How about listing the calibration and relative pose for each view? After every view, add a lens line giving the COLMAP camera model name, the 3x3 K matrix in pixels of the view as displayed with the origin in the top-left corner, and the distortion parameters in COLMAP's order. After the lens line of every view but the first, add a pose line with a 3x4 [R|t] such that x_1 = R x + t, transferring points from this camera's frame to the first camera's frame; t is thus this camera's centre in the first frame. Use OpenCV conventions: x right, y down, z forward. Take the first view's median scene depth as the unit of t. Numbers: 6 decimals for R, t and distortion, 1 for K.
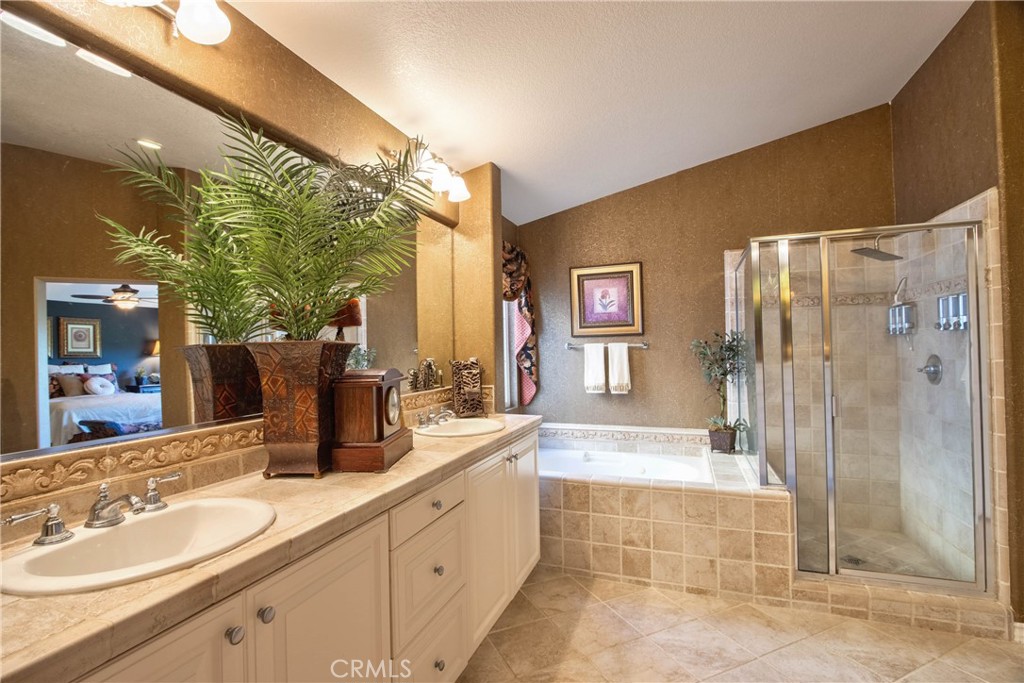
lens RADIAL K [[474.5, 0, 502.5], [0, 474.5, 345.1], [0, 0, 1]] dist [-0.019307, 0.000426]
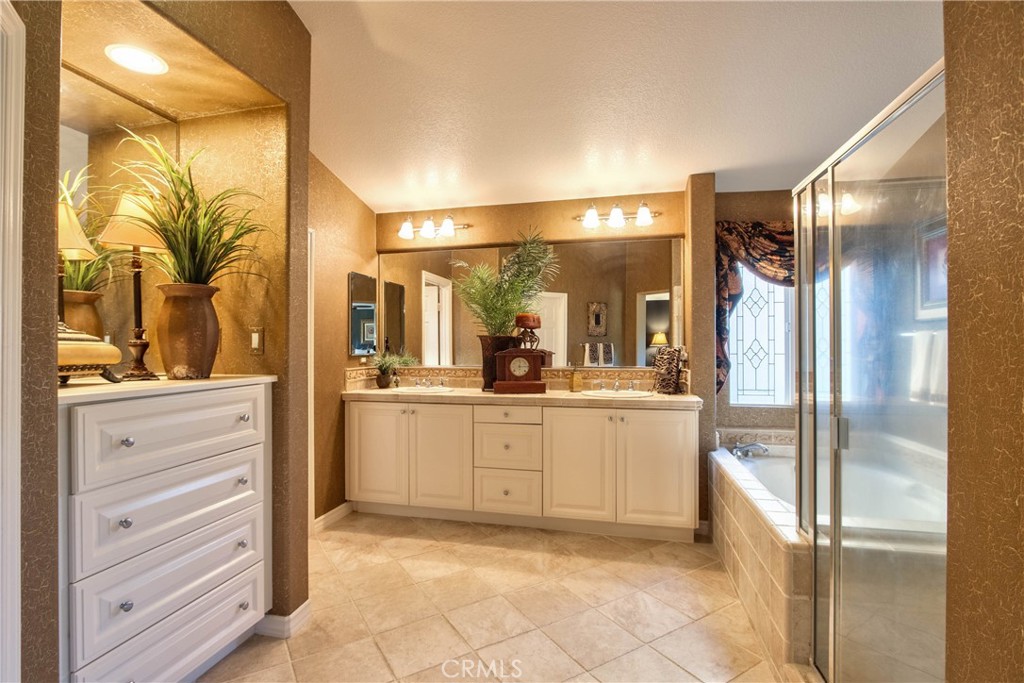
lens RADIAL K [[484.6, 0, 501.8], [0, 484.6, 344.2], [0, 0, 1]] dist [-0.017712, 0.000544]
pose [[0.129742, 0.016740, -0.991406, 1.170896], [0.009374, 0.999792, 0.018109, -0.004432], [0.991503, -0.011643, 0.129558, 0.427903]]
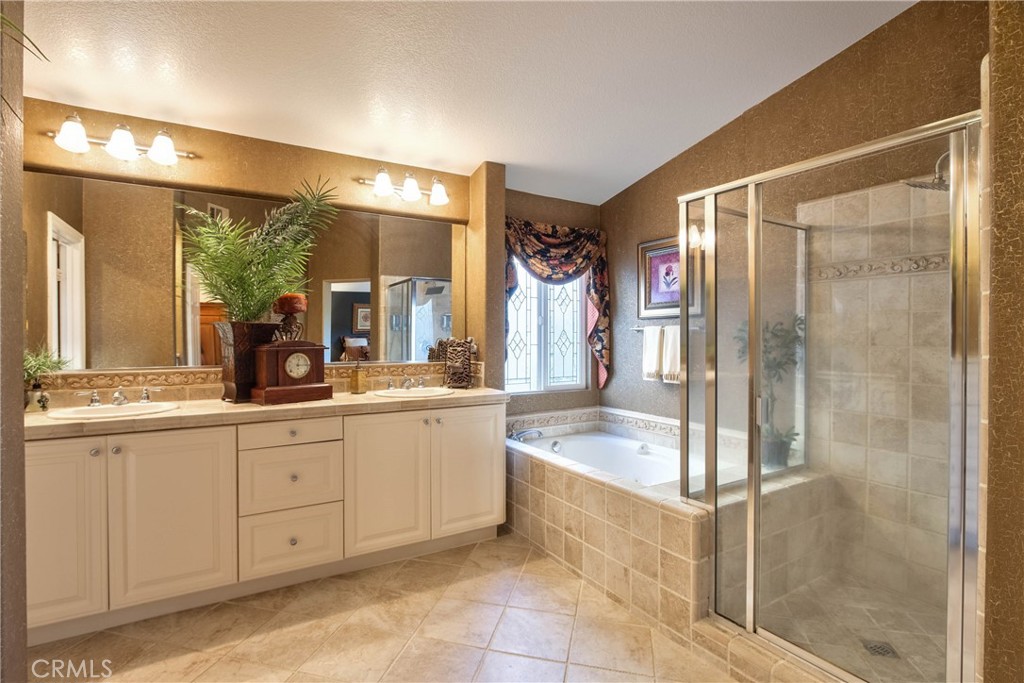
lens RADIAL K [[486.8, 0, 500.0], [0, 486.8, 340.1], [0, 0, 1]] dist [-0.015016, 0.000593]
pose [[0.785341, 0.024267, -0.618588, 0.780280], [-0.009031, 0.999574, 0.027747, 0.000005], [0.618998, -0.016204, 0.785226, 0.130349]]
